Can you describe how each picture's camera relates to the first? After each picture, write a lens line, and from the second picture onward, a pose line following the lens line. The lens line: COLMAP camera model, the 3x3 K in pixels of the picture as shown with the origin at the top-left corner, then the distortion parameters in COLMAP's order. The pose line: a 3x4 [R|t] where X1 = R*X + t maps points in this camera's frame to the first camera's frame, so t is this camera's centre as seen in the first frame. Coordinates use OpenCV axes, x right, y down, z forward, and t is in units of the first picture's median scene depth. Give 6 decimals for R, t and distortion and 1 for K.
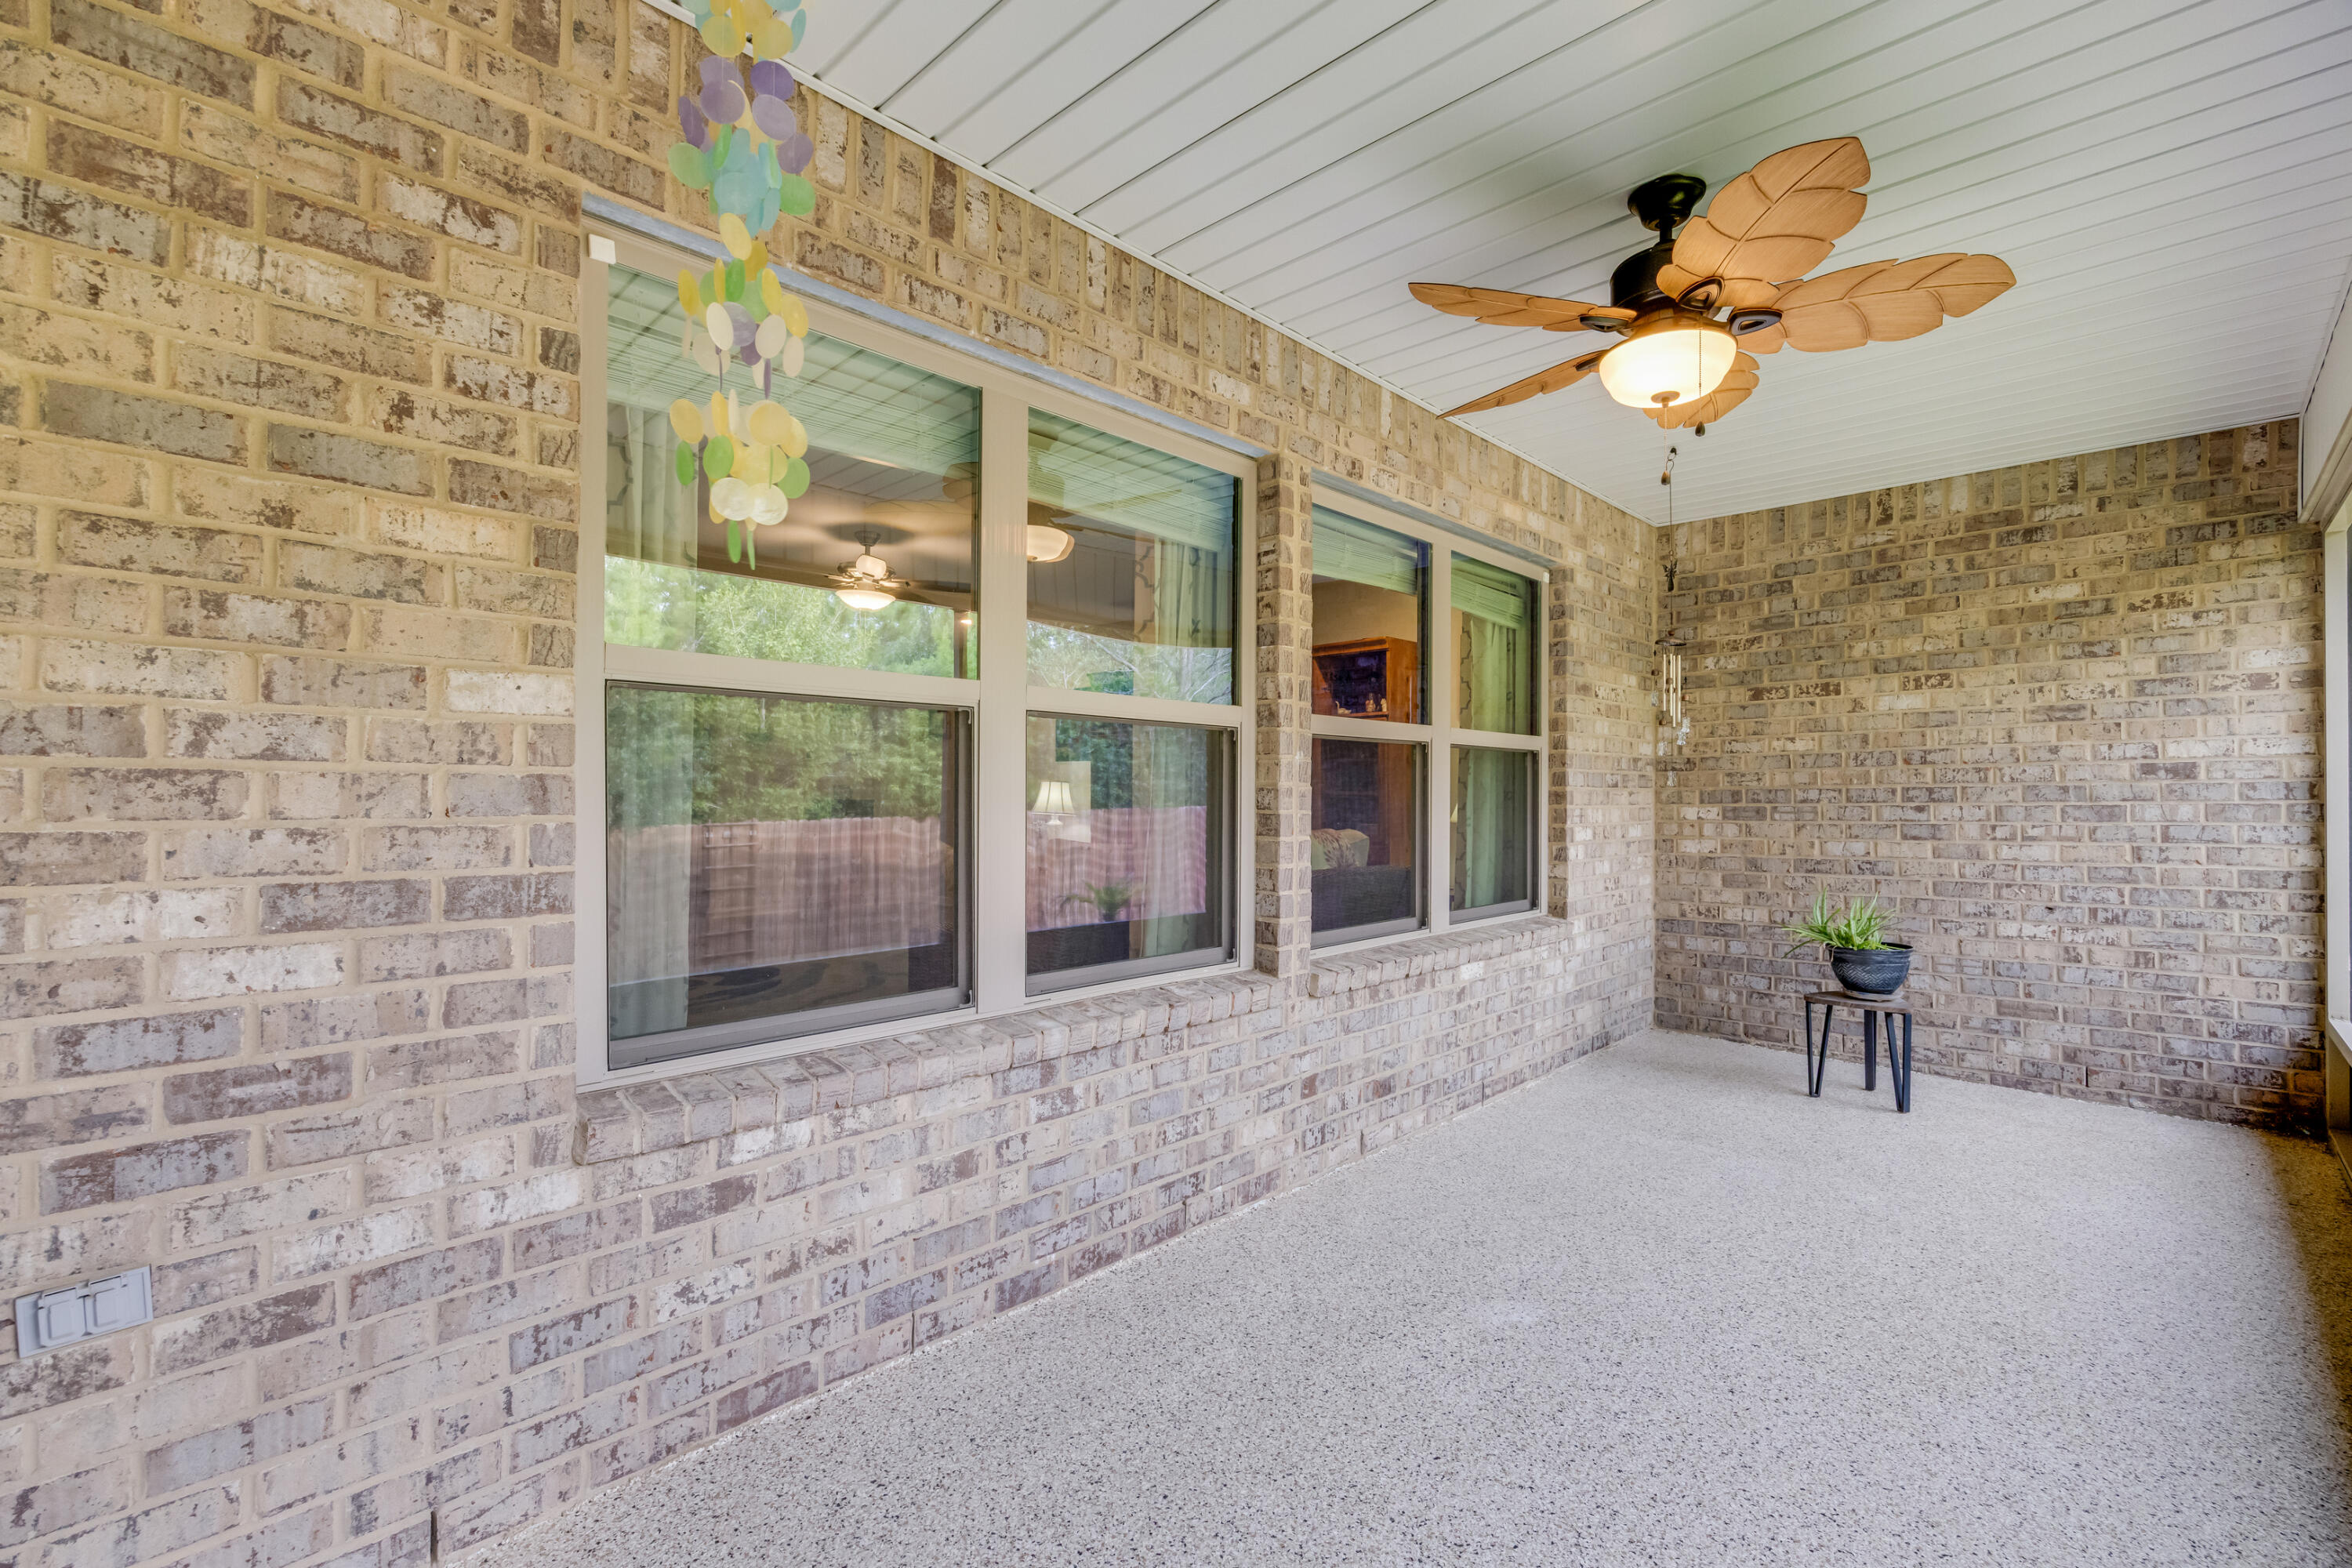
lens RADIAL K [[1017.9, 0, 1183.2], [0, 1017.9, 787.5], [0, 0, 1]] dist [-0.002046, 0.000234]
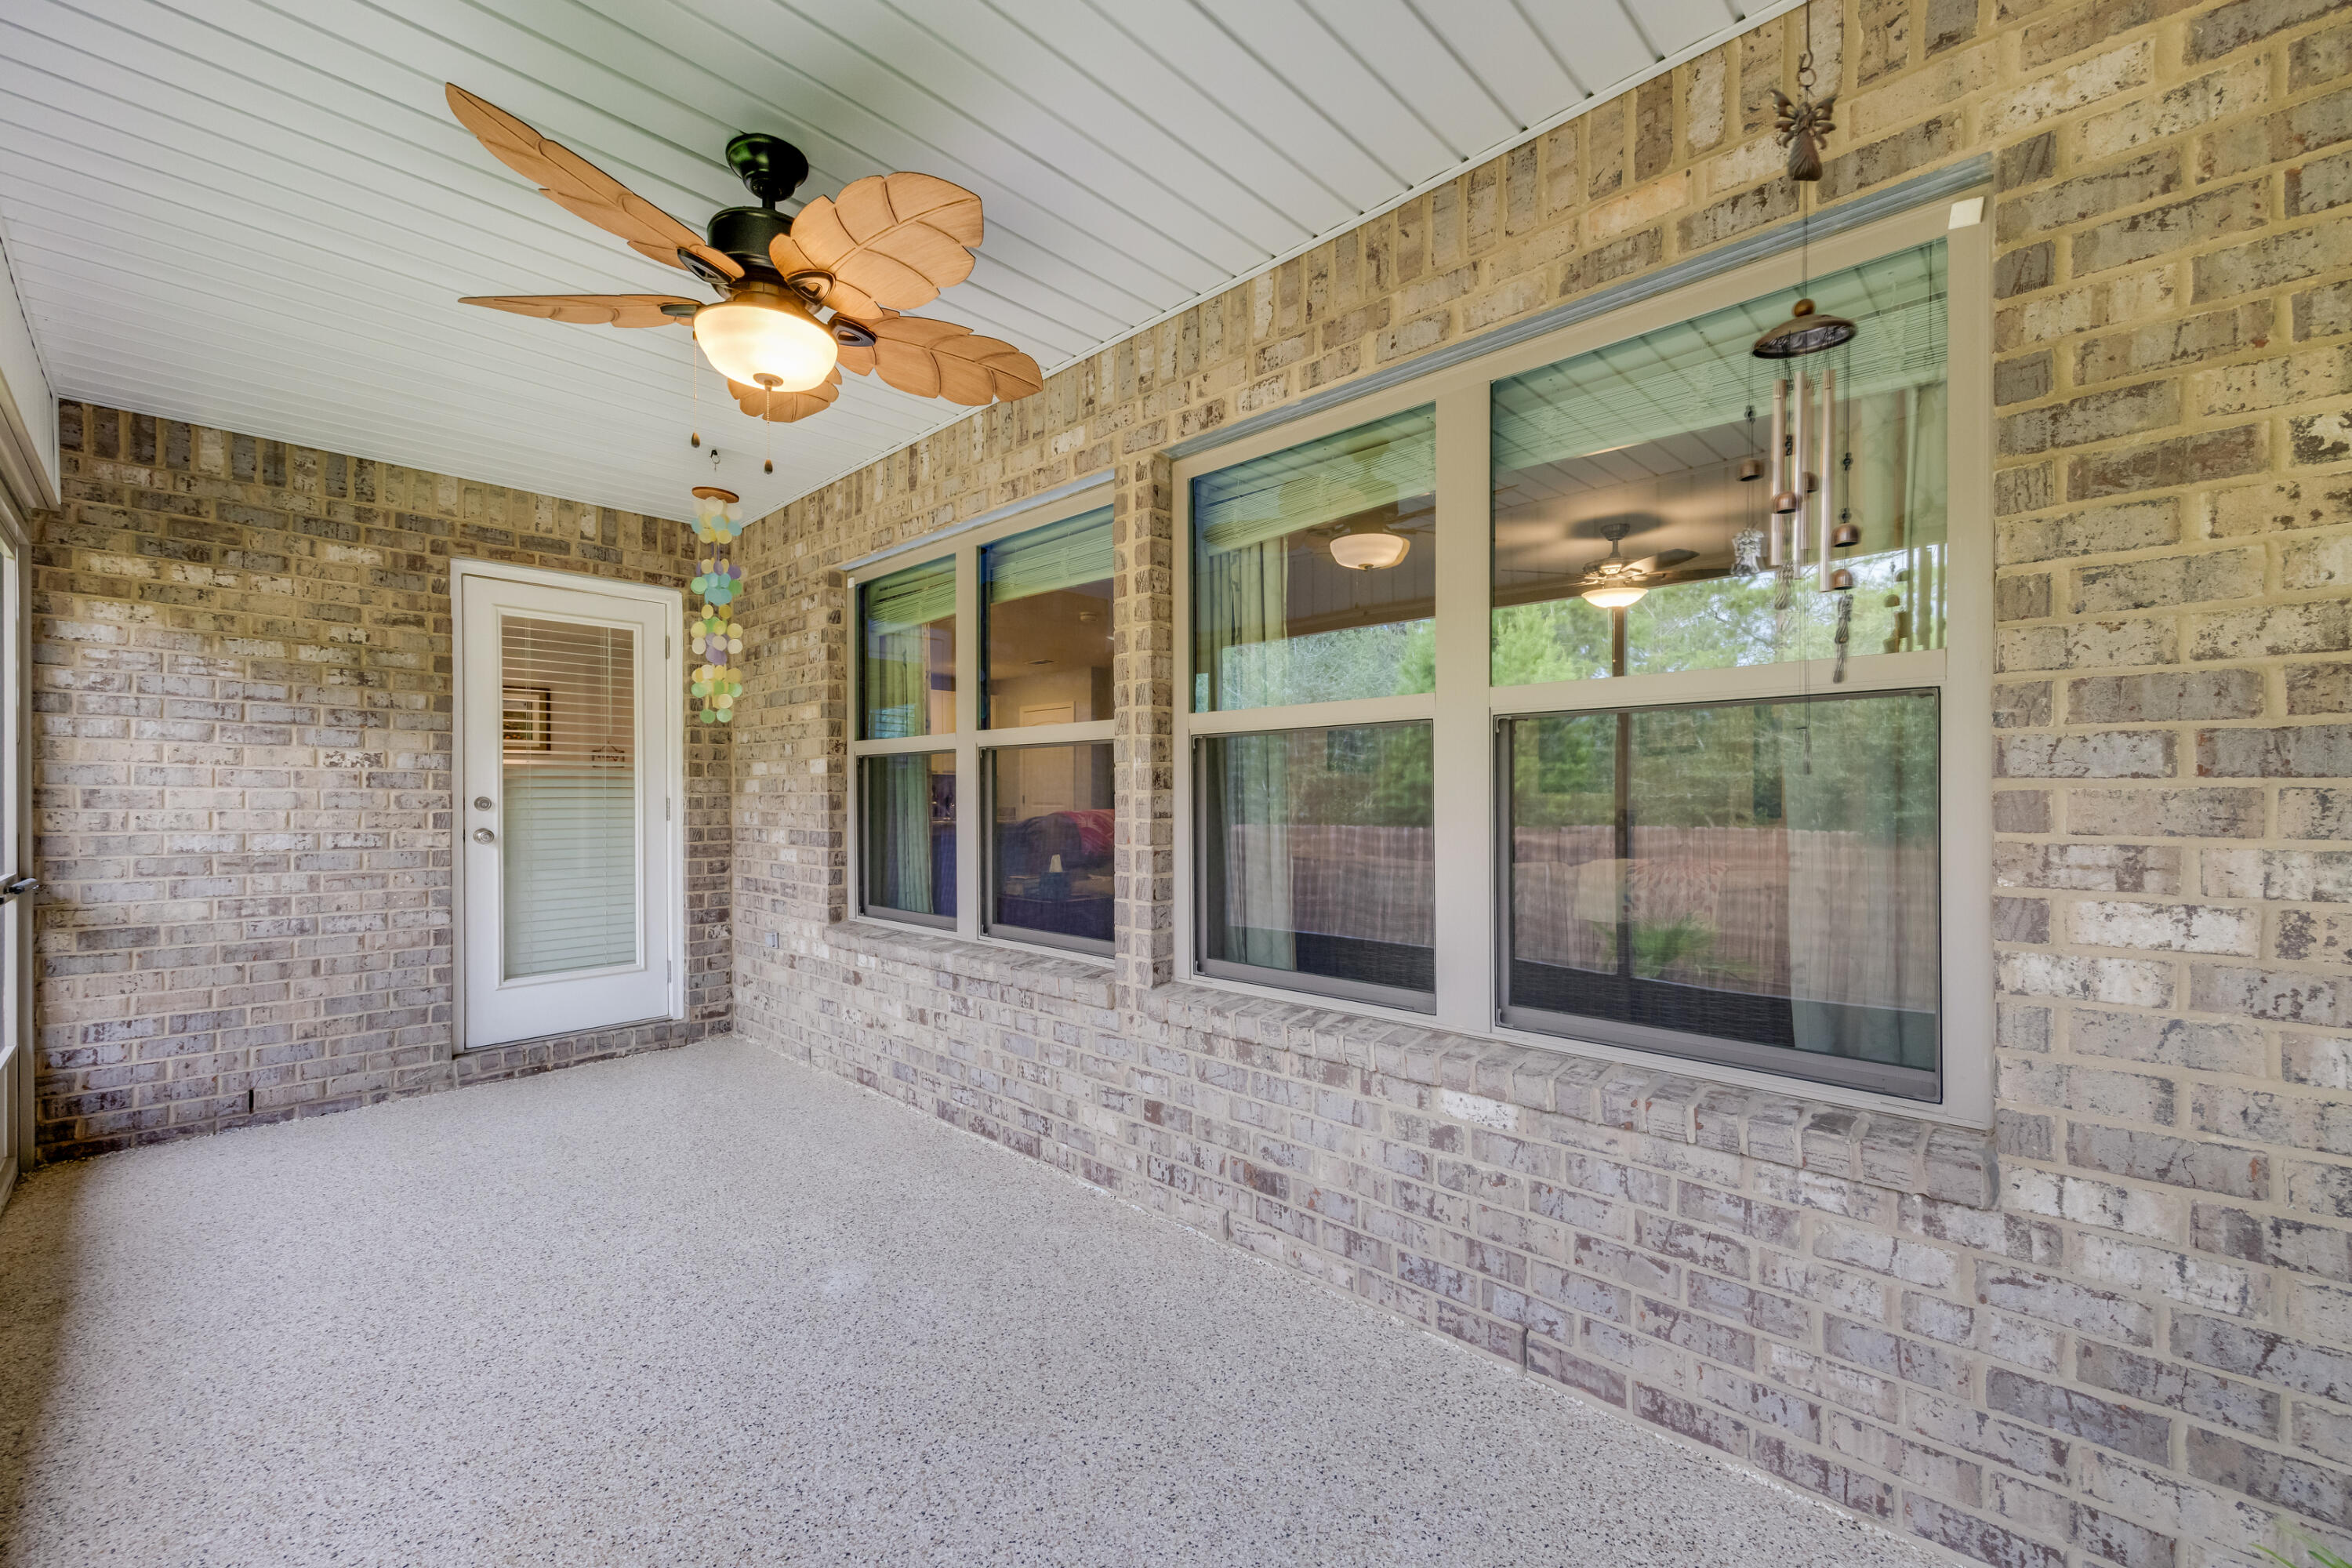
lens RADIAL K [[960.3, 0, 1178.6], [0, 960.3, 800.7], [0, 0, 1]] dist [0.001007, -0.000081]
pose [[0.002826, -0.002451, -0.999993, 0.781473], [0.006106, 0.999978, -0.002434, 0.006045], [0.999977, -0.006099, 0.002841, 0.788224]]
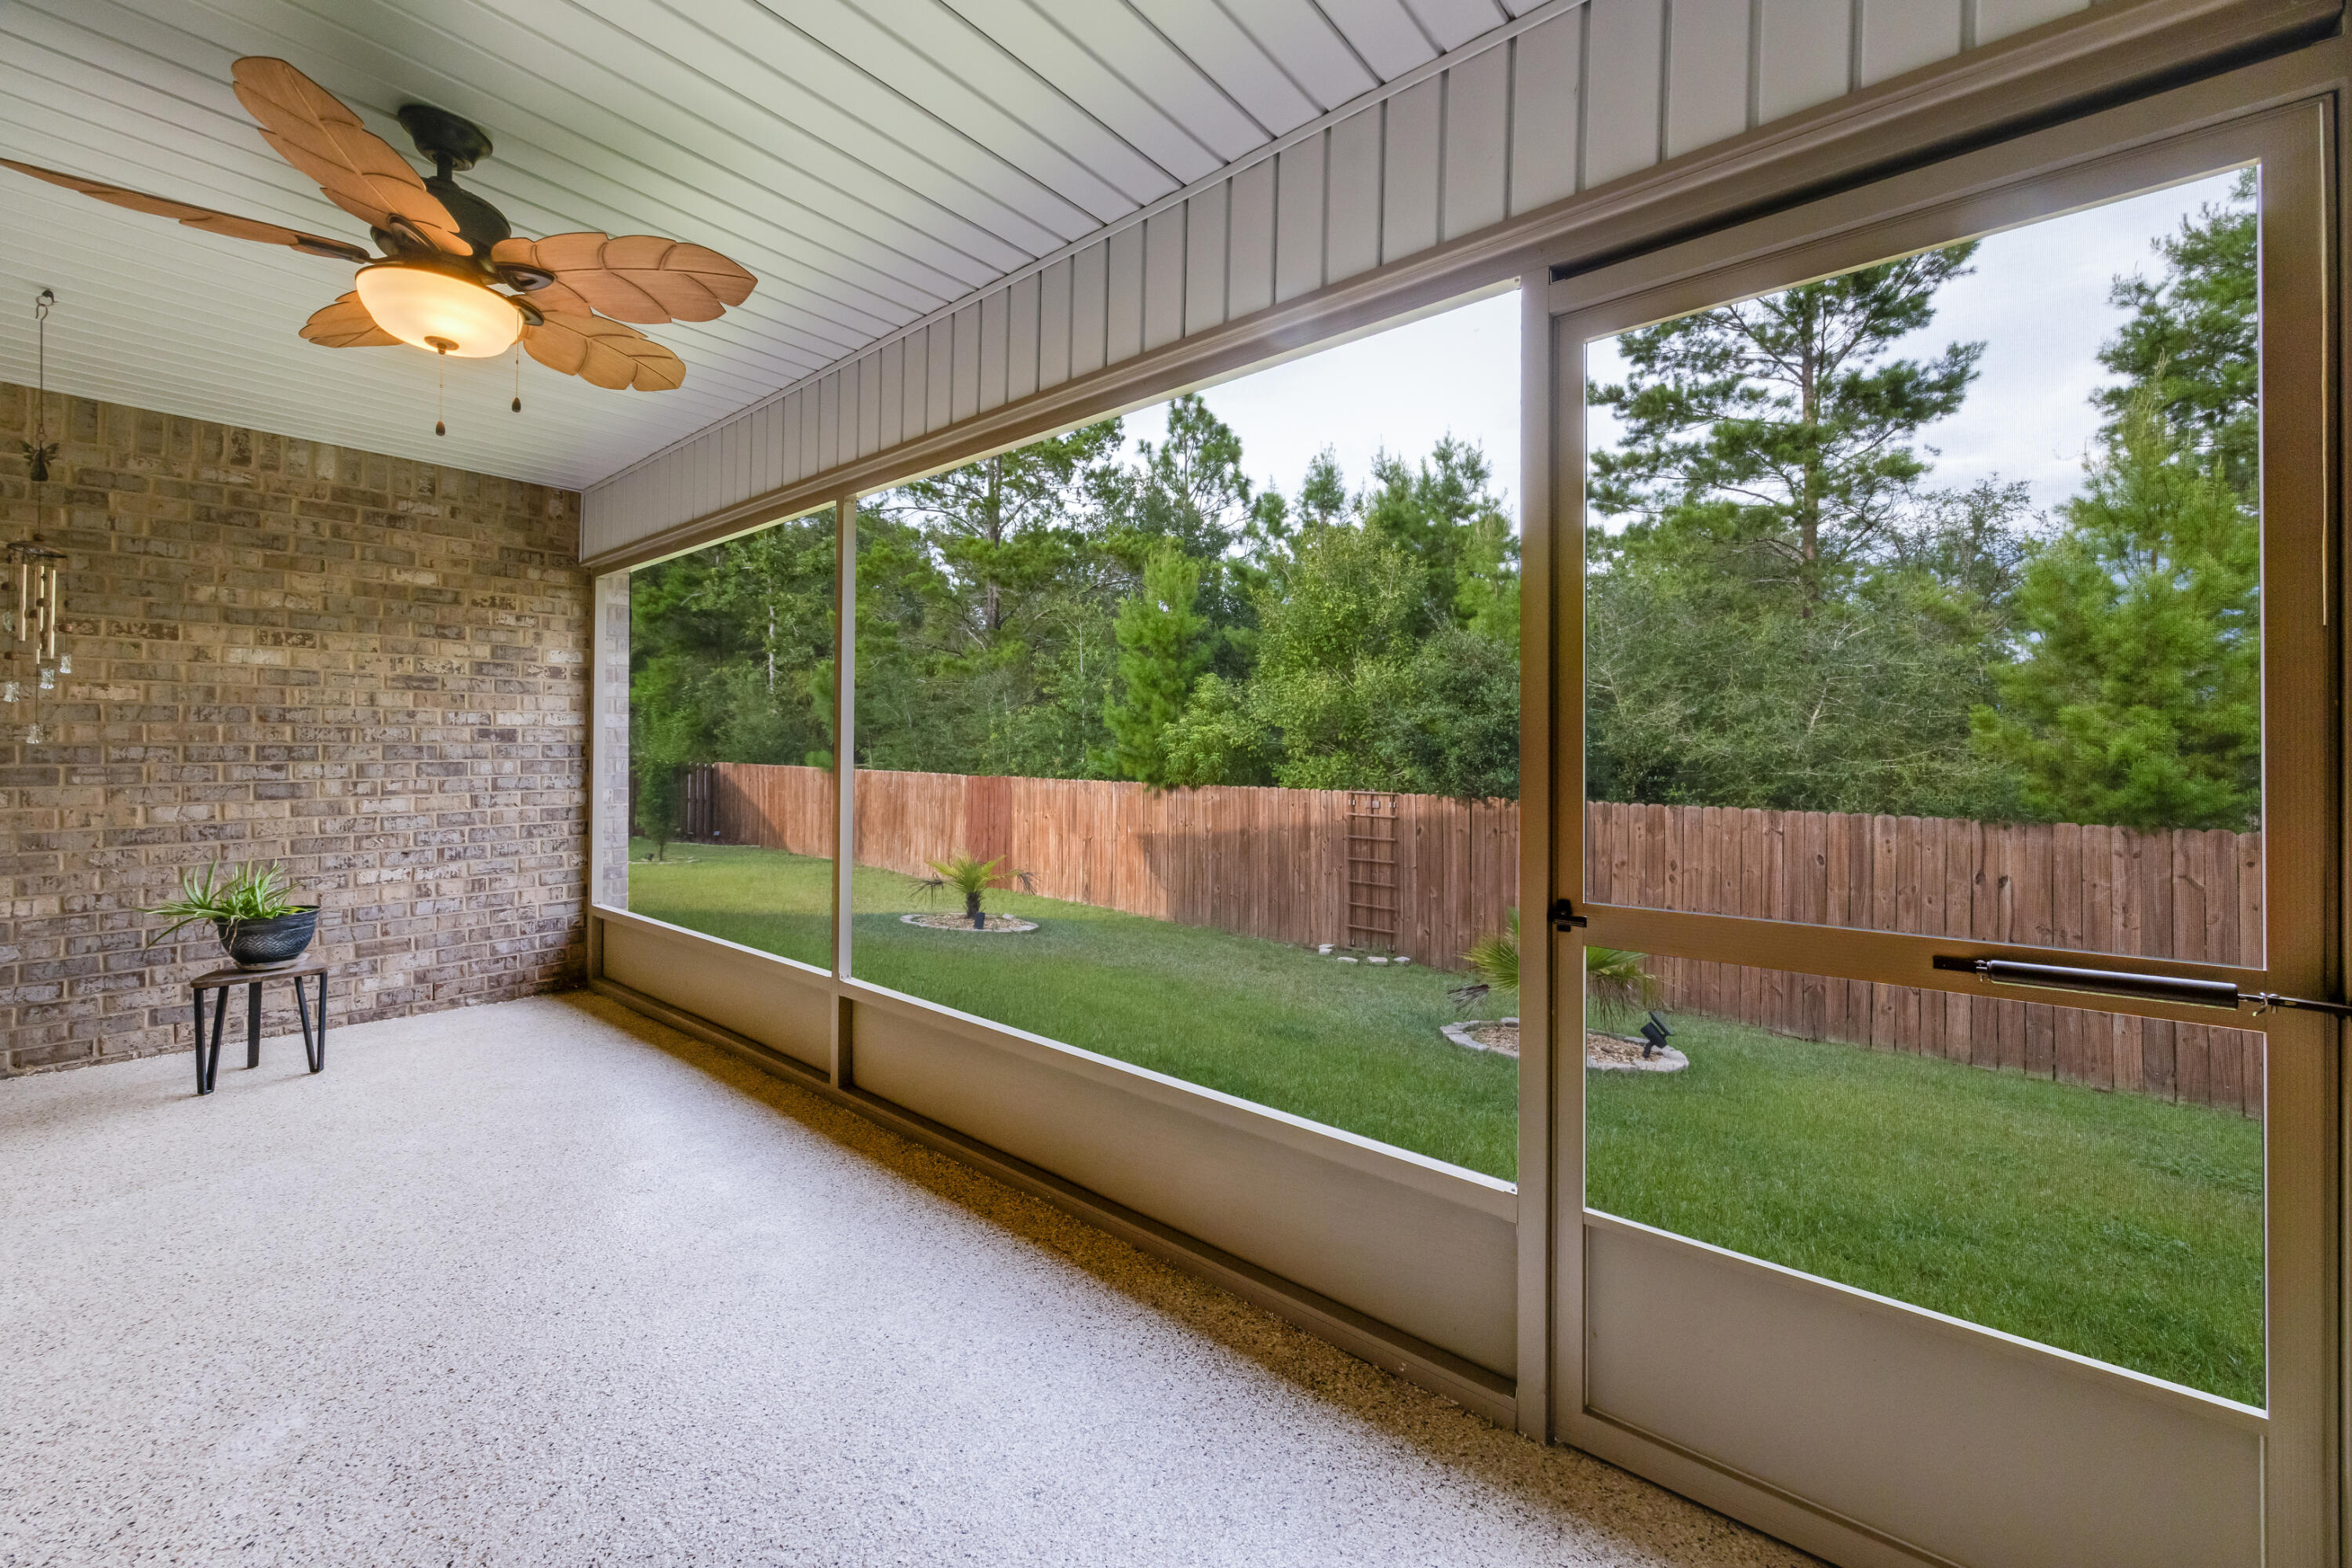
lens RADIAL K [[925.0, 0, 1188.5], [0, 925.0, 747.0], [0, 0, 1]] dist [-0.005172, 0.000080]
pose [[-0.078877, 0.004548, 0.996874, -0.250173], [-0.013511, 0.999893, -0.005631, -0.006345], [-0.996793, -0.013912, -0.078807, 0.211054]]
